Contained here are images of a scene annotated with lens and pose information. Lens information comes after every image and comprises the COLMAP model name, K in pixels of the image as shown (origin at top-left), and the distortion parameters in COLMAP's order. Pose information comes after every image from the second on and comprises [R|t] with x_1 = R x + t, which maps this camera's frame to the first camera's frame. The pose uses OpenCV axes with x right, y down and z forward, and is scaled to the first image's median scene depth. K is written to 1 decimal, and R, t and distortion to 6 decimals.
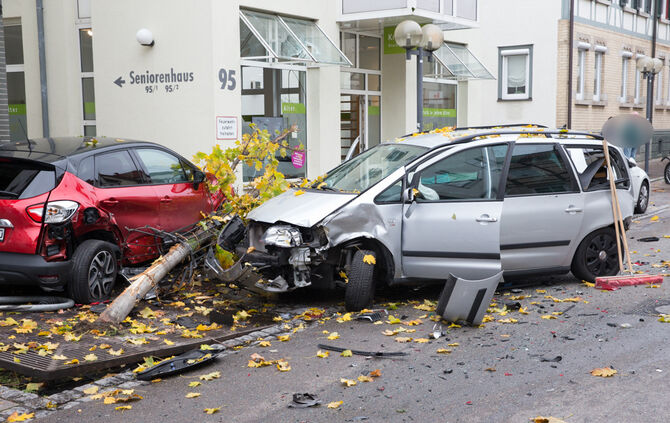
lens RADIAL K [[909.5, 0, 332.7], [0, 909.5, 230.6], [0, 0, 1]] dist [0.096704, 0.080438]
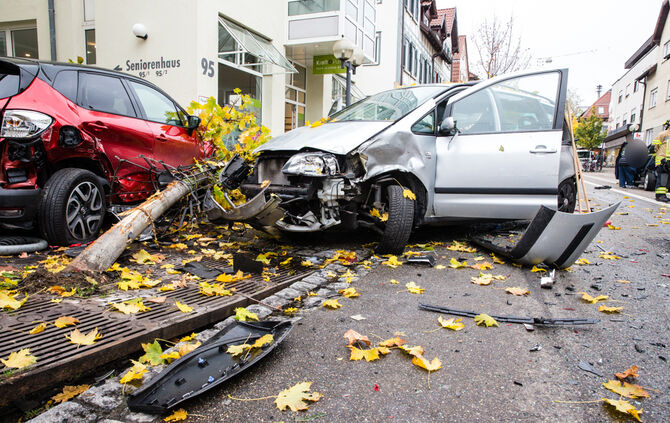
lens RADIAL K [[456.4, 0, 332.9], [0, 456.4, 227.4], [0, 0, 1]] dist [-0.107803, 0.081131]
pose [[0.977712, 0.004311, 0.209905, -0.118357], [-0.011024, 0.999464, 0.030820, 0.048649], [-0.209660, -0.032447, 0.977236, 0.562319]]
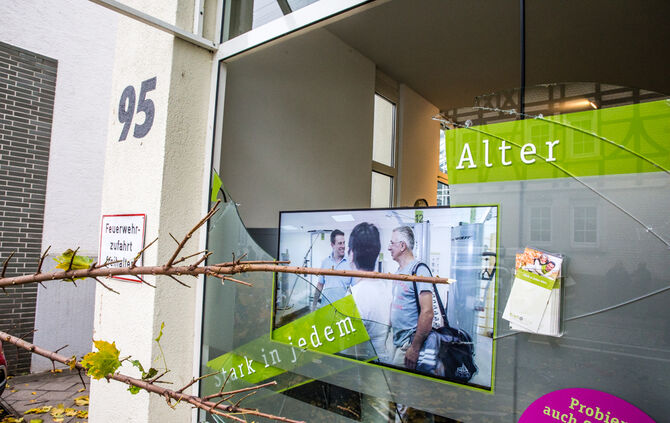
lens RADIAL K [[456.4, 0, 332.9], [0, 456.4, 227.4], [0, 0, 1]] dist [-0.107803, 0.081131]
pose [[-0.116186, -0.053945, -0.991761, 0.068518], [-0.148055, 0.988309, -0.036412, -0.195760], [0.982130, 0.142605, -0.122815, 1.715581]]
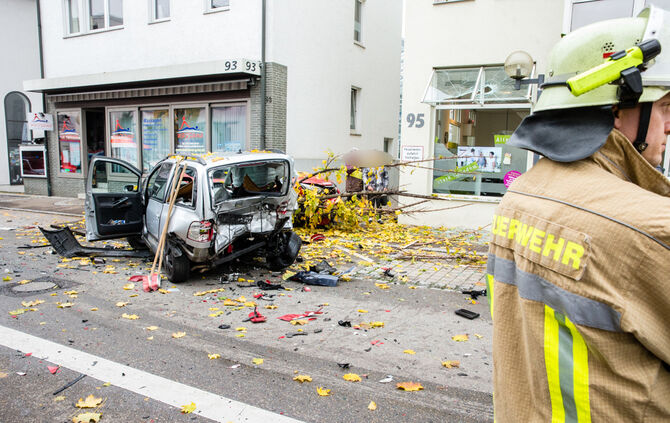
lens RADIAL K [[485.3, 0, 335.1], [0, 485.3, 230.4], [0, 0, 1]] dist [-0.099164, 0.102410]
pose [[0.115342, 0.159142, -0.980495, 1.011246], [-0.124929, 0.981569, 0.144620, -0.137797], [0.985438, 0.105812, 0.133098, 1.230004]]
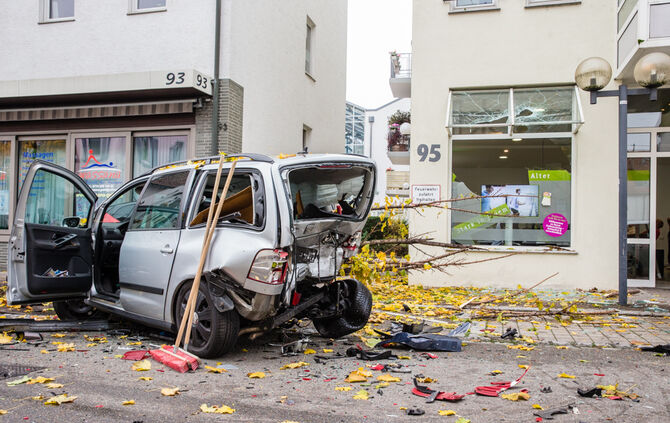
lens RADIAL K [[572.0, 0, 333.5], [0, 572.0, 231.2], [0, 0, 1]] dist [-0.045721, 0.083139]
pose [[0.332521, 0.000840, -0.943095, 0.815563], [-0.118583, 0.992100, -0.040927, -0.036911], [0.935611, 0.125444, 0.329994, 1.030409]]
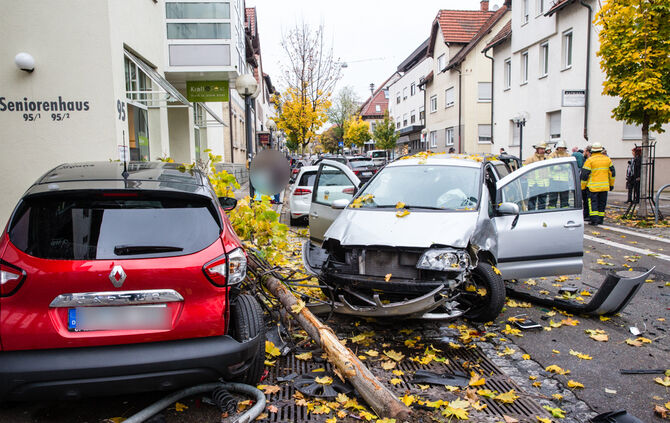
lens RADIAL K [[497.5, 0, 335.1], [0, 497.5, 227.5], [0, 0, 1]] dist [-0.089385, 0.091720]
pose [[0.773221, -0.085661, 0.628324, -0.451551], [0.076753, 0.996192, 0.041361, -0.055992], [-0.629475, 0.016244, 0.776851, 0.639093]]
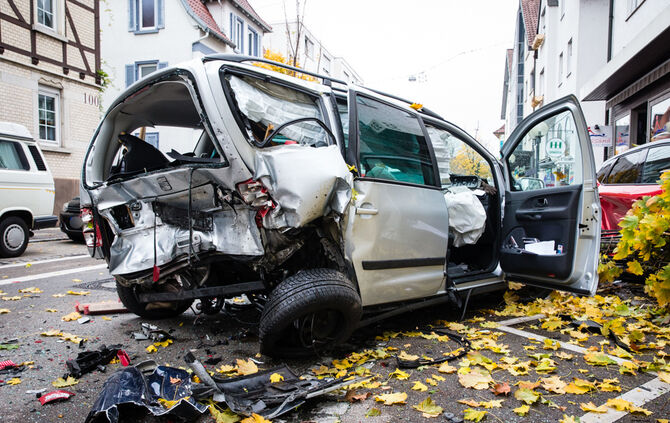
lens RADIAL K [[539.7, 0, 333.4], [0, 539.7, 225.9], [0, 0, 1]] dist [-0.080235, 0.103754]
pose [[-0.936062, 0.018366, -0.351356, 0.333574], [-0.037361, 0.987802, 0.151169, -0.089298], [0.349847, 0.154631, -0.923957, 1.569604]]
